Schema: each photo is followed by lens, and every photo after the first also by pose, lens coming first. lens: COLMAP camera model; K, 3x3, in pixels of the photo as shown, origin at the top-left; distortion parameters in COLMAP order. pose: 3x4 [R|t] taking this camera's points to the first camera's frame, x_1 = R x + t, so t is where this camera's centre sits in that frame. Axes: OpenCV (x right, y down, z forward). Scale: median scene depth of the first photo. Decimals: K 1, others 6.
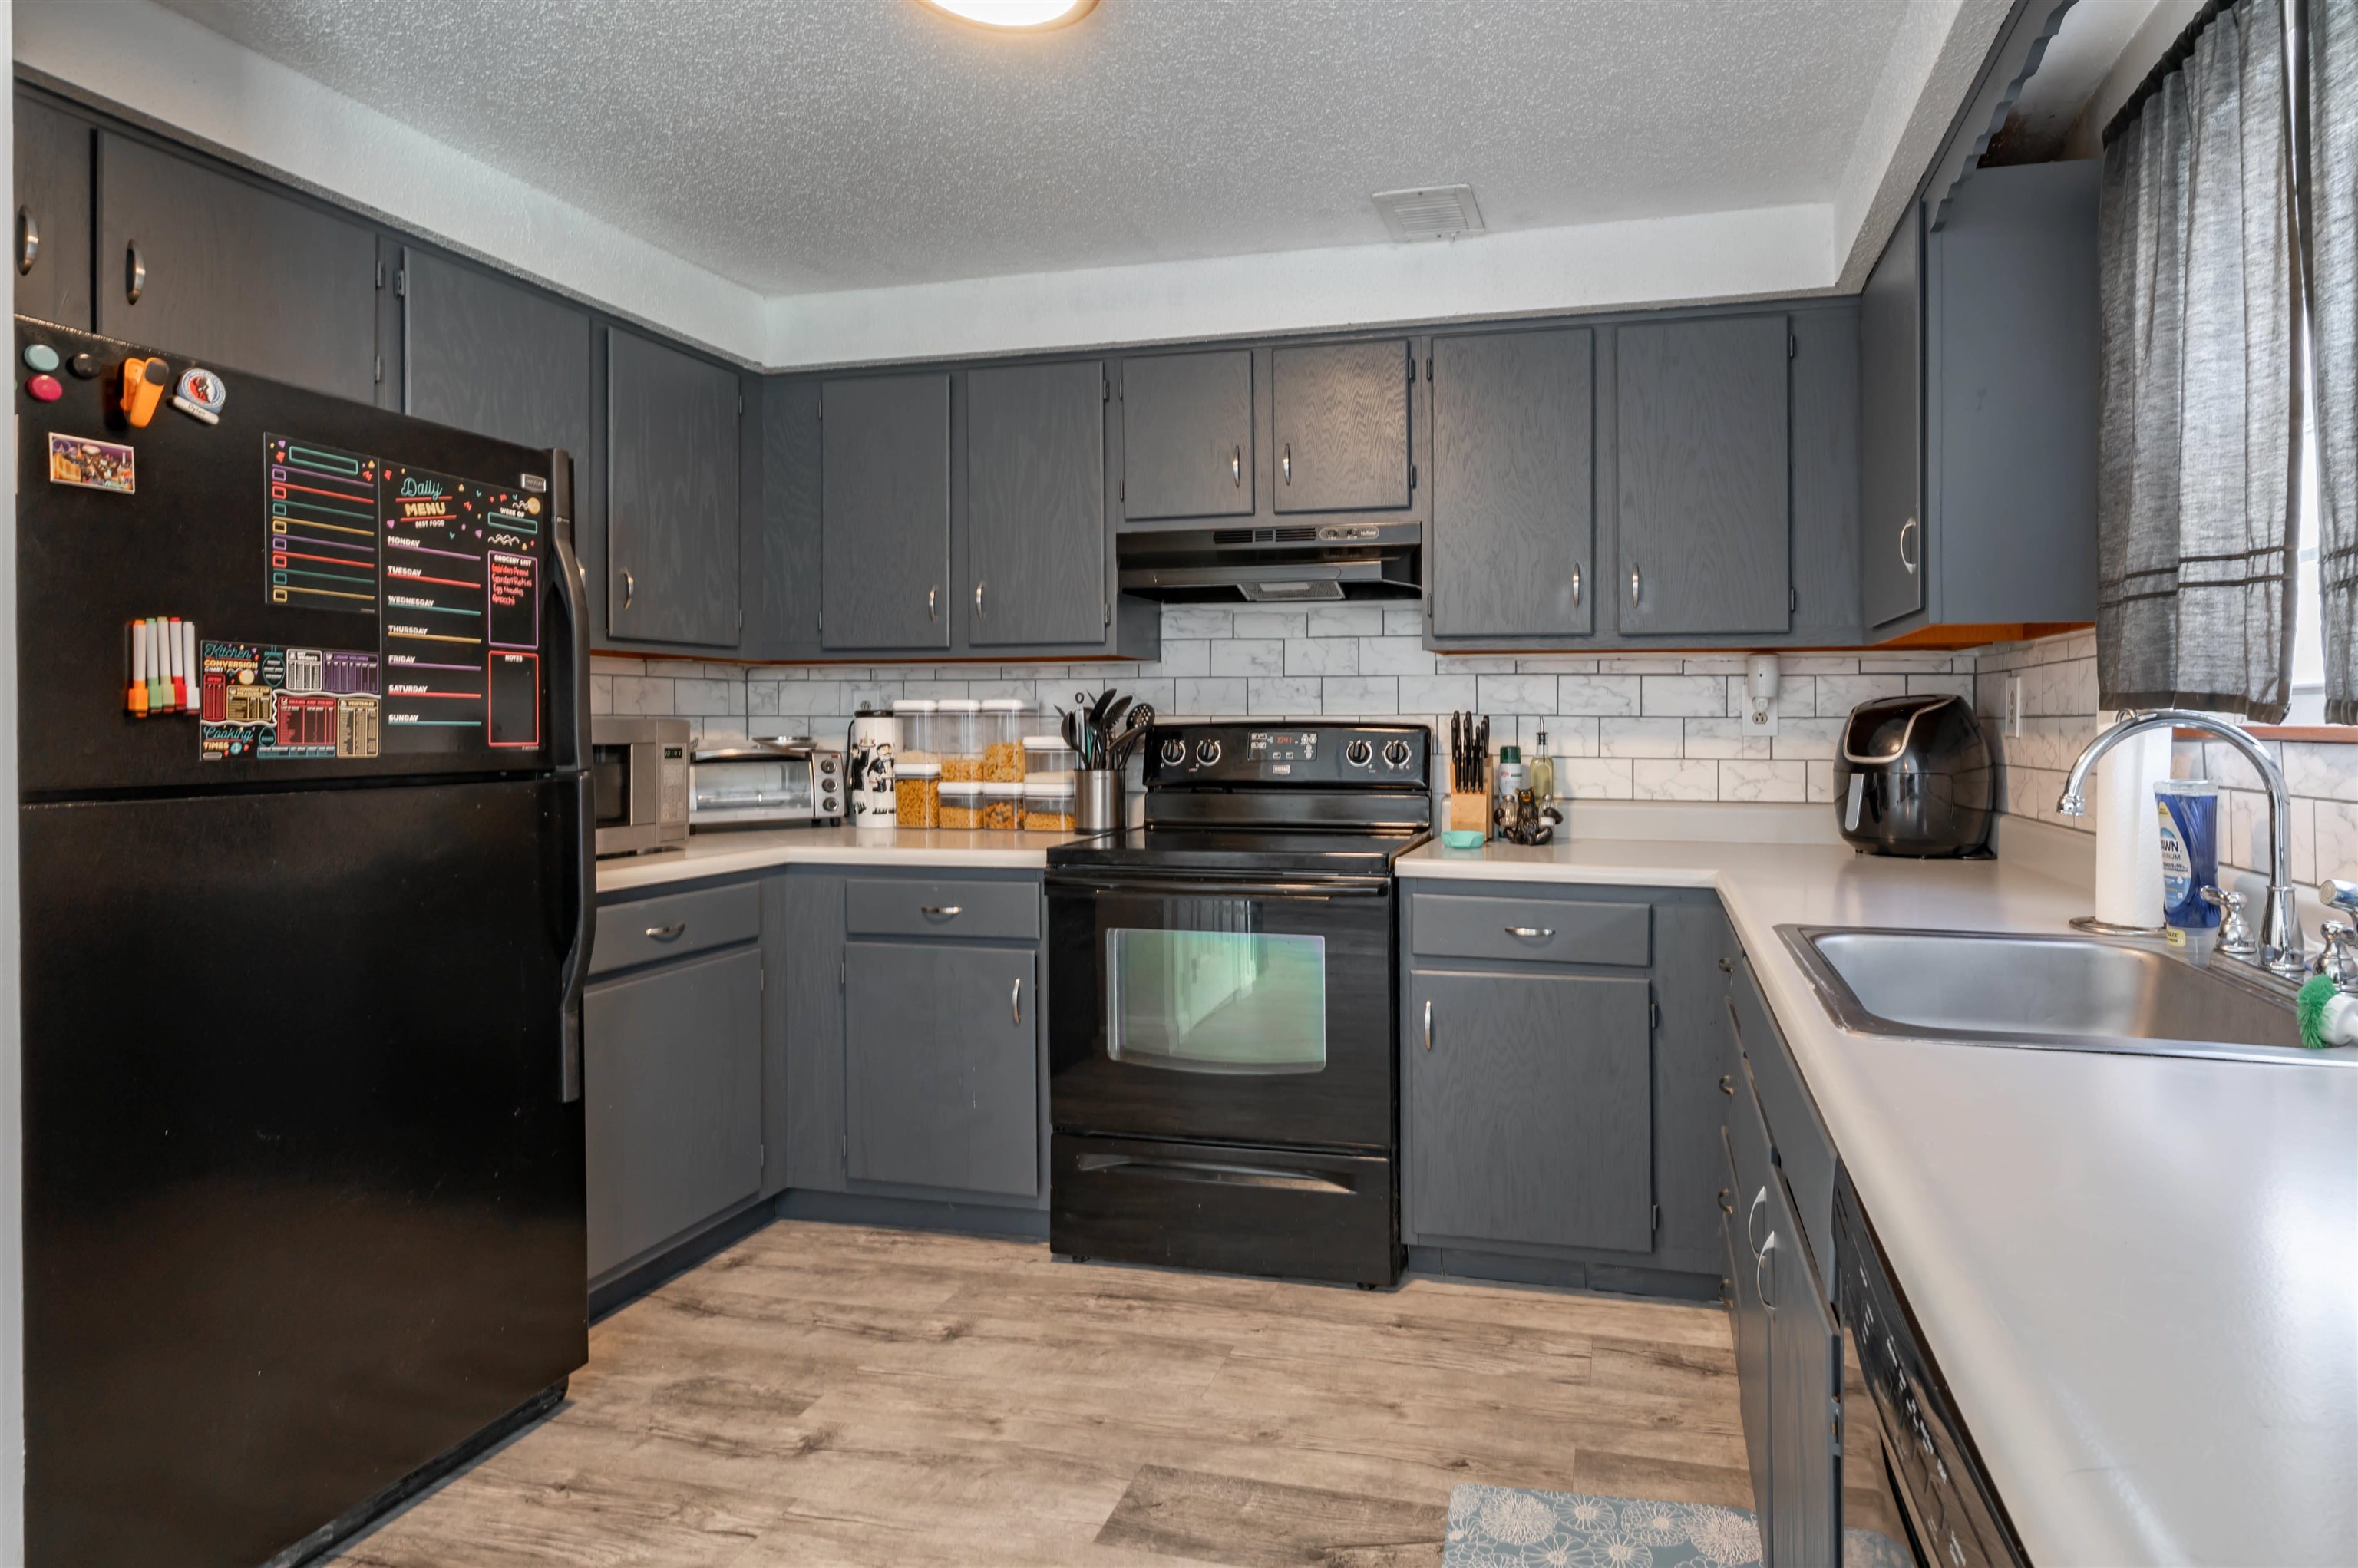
lens RADIAL K [[1199.1, 0, 1360.1], [0, 1199.1, 716.2], [0, 0, 1]] dist [-0.001939, 0.000999]
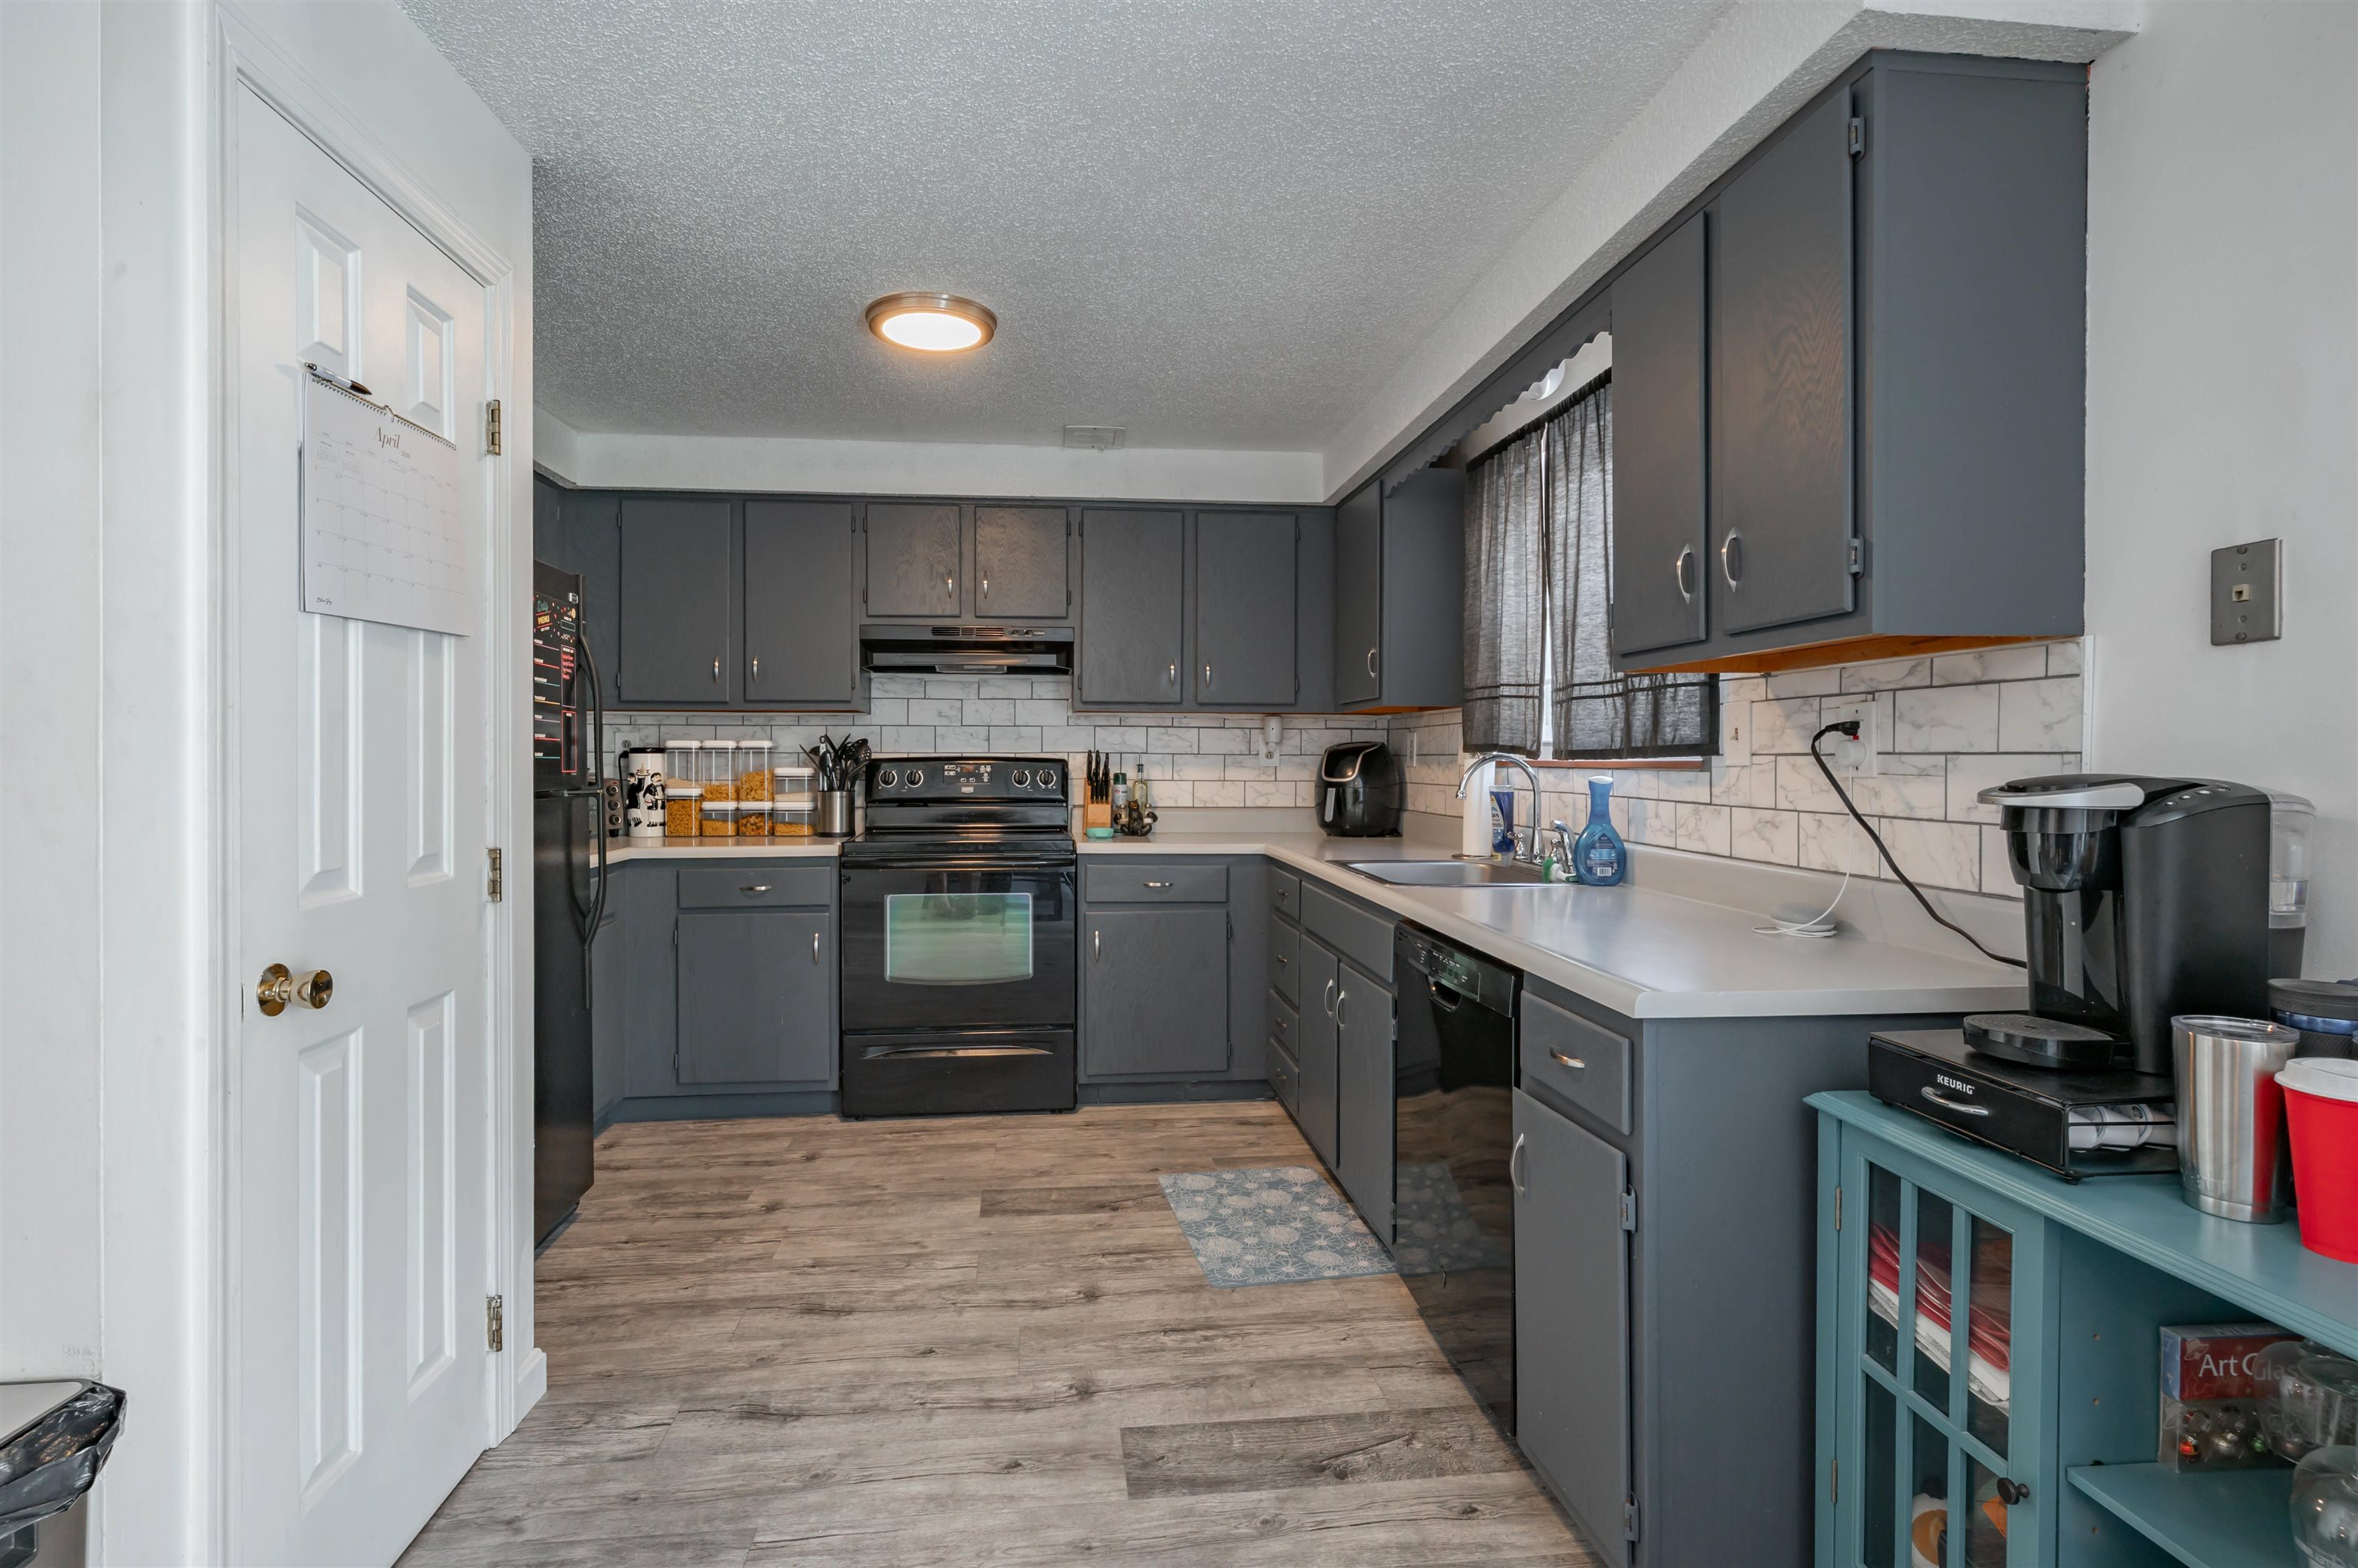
lens RADIAL K [[1151.0, 0, 1174.2], [0, 1151.0, 765.4], [0, 0, 1]] dist [-0.002964, 0.002728]
pose [[0.940821, -0.000756, 0.338904, -0.349315], [-0.003706, 0.999915, 0.012518, -0.004007], [-0.338885, -0.013034, 0.940738, -0.461825]]
